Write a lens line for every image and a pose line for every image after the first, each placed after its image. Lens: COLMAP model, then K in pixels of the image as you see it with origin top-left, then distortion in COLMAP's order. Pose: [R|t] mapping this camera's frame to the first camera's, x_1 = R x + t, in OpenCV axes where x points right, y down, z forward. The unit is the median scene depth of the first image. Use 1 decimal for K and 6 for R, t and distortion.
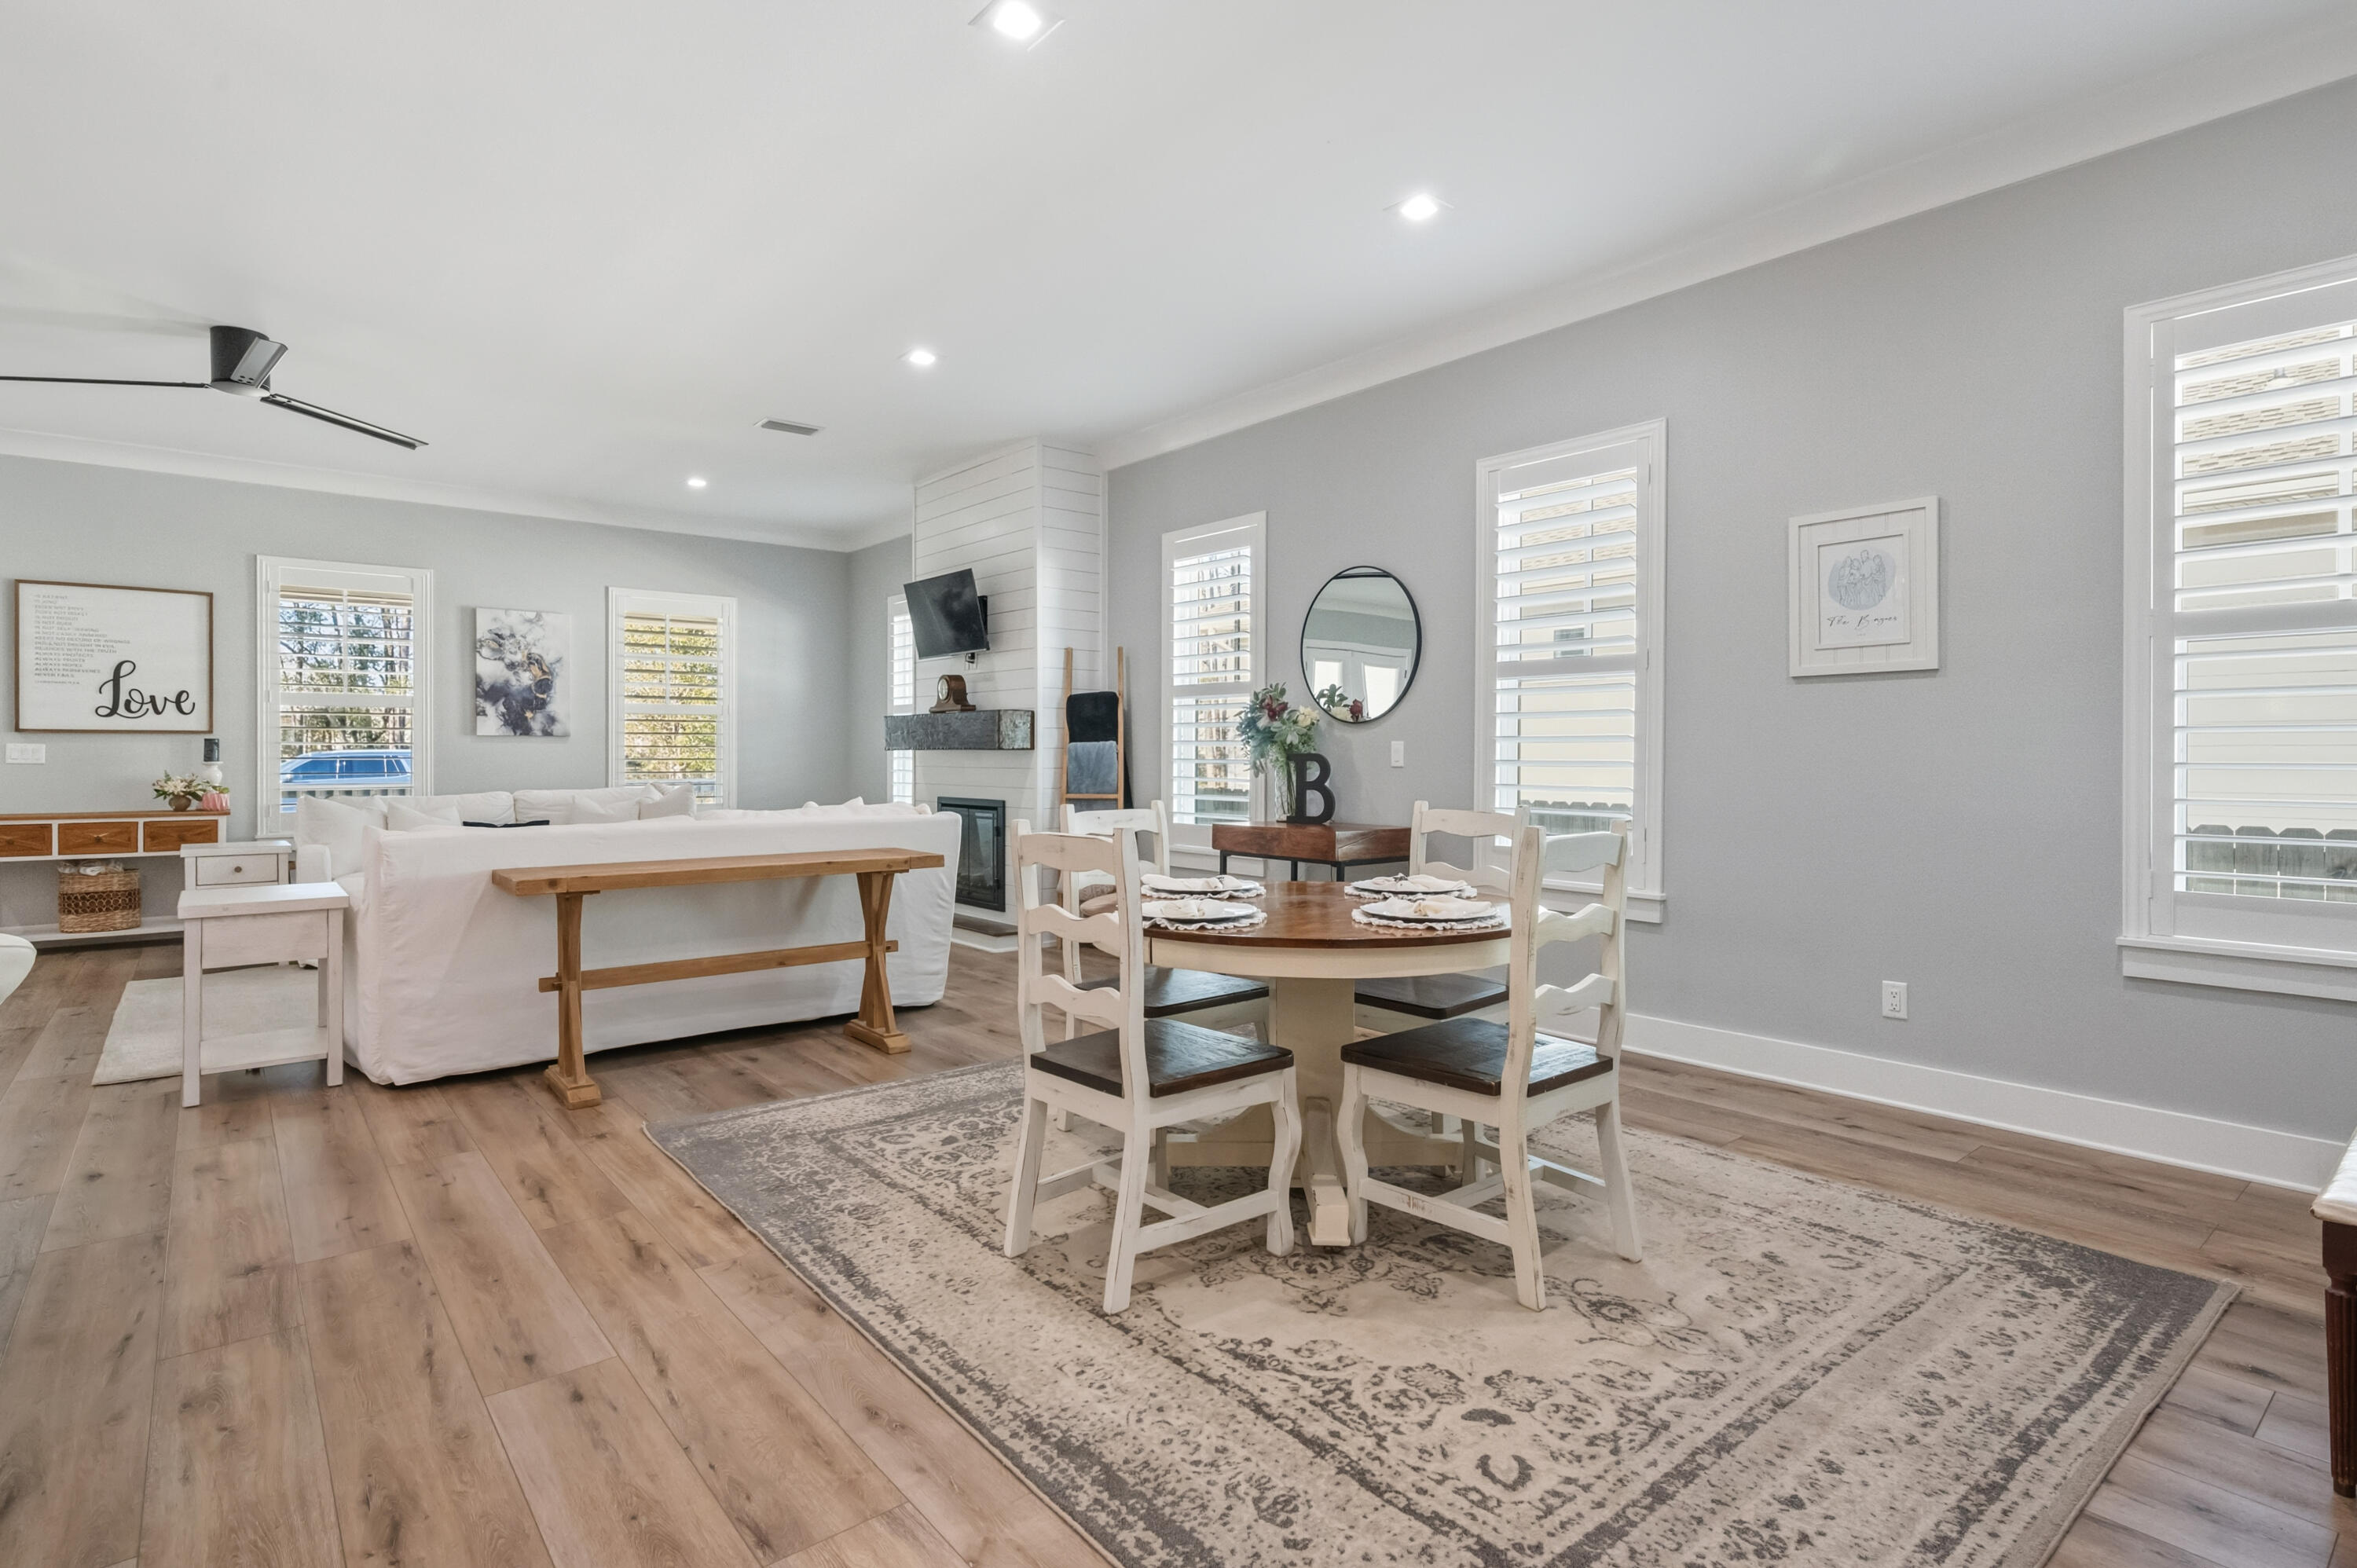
lens RADIAL K [[1169.5, 0, 1178.3], [0, 1169.5, 747.1], [0, 0, 1]] dist [-0.000144, -0.000606]
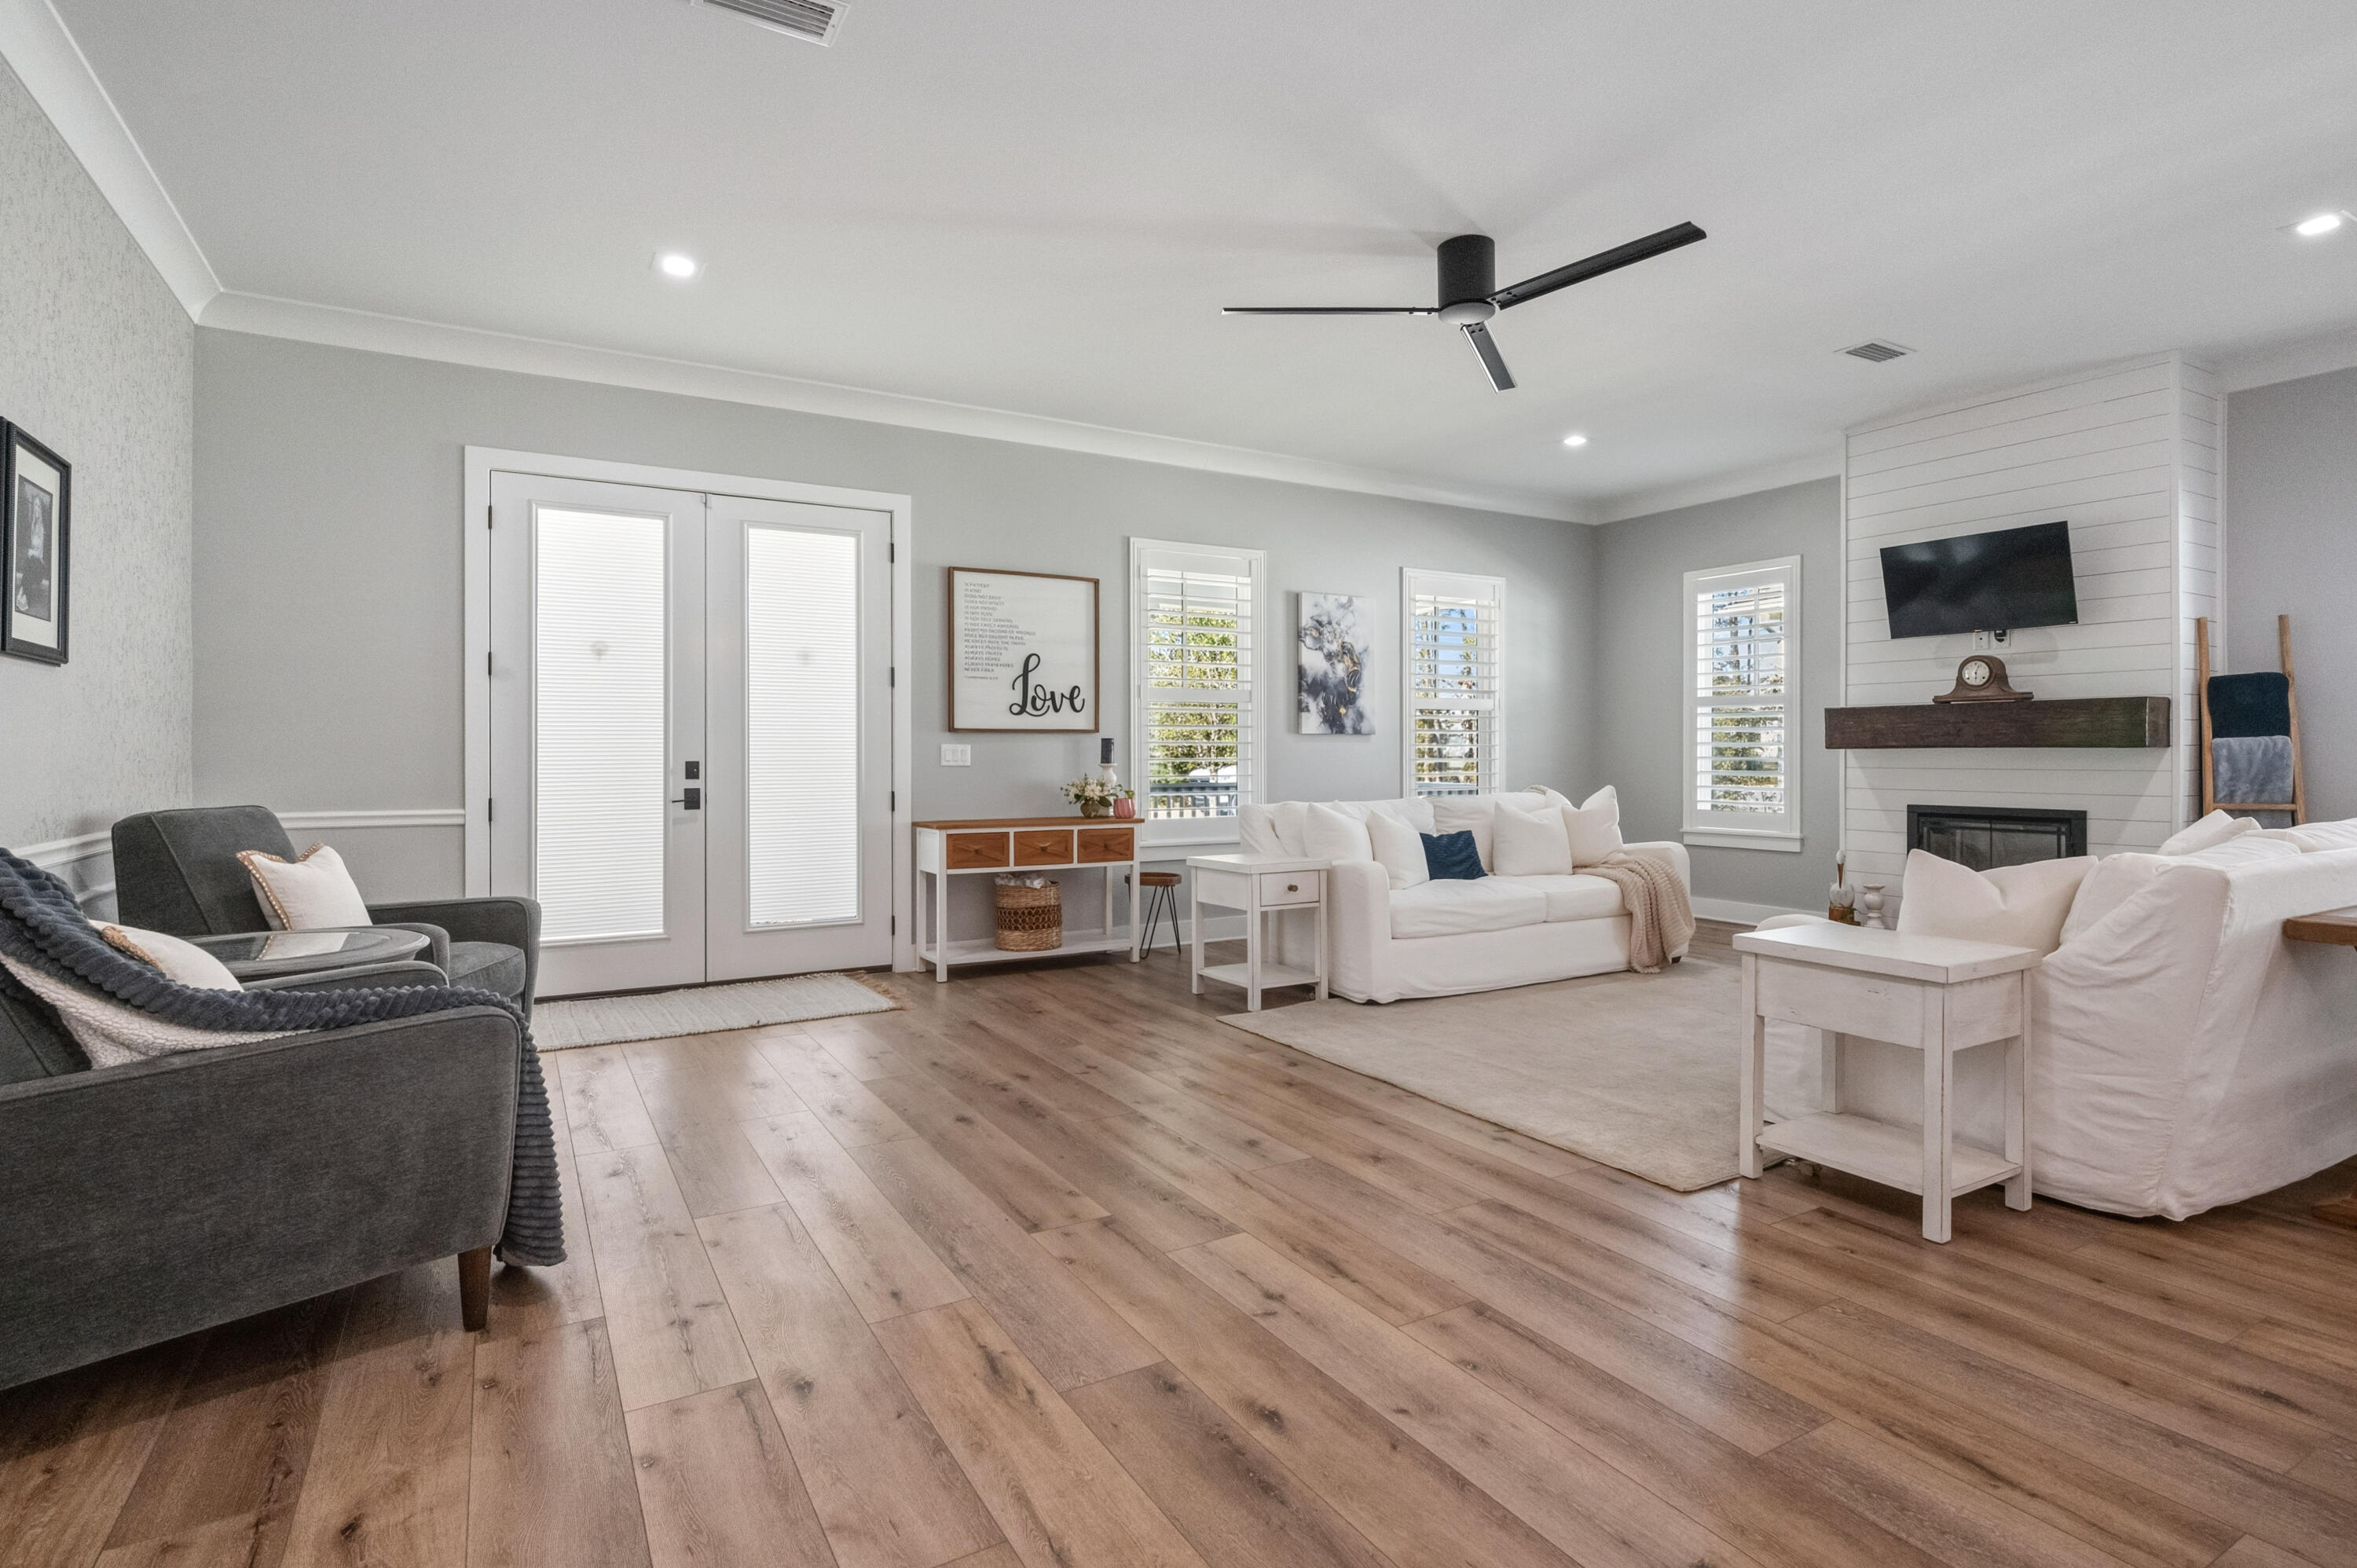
lens RADIAL K [[1169.5, 0, 1178.3], [0, 1169.5, 747.1], [0, 0, 1]] dist [-0.000144, -0.000606]
pose [[0.986722, -0.003033, -0.162391, -0.622449], [0.003138, 0.999995, 0.000387, -0.000527], [0.162389, -0.000891, 0.986726, 0.108400]]
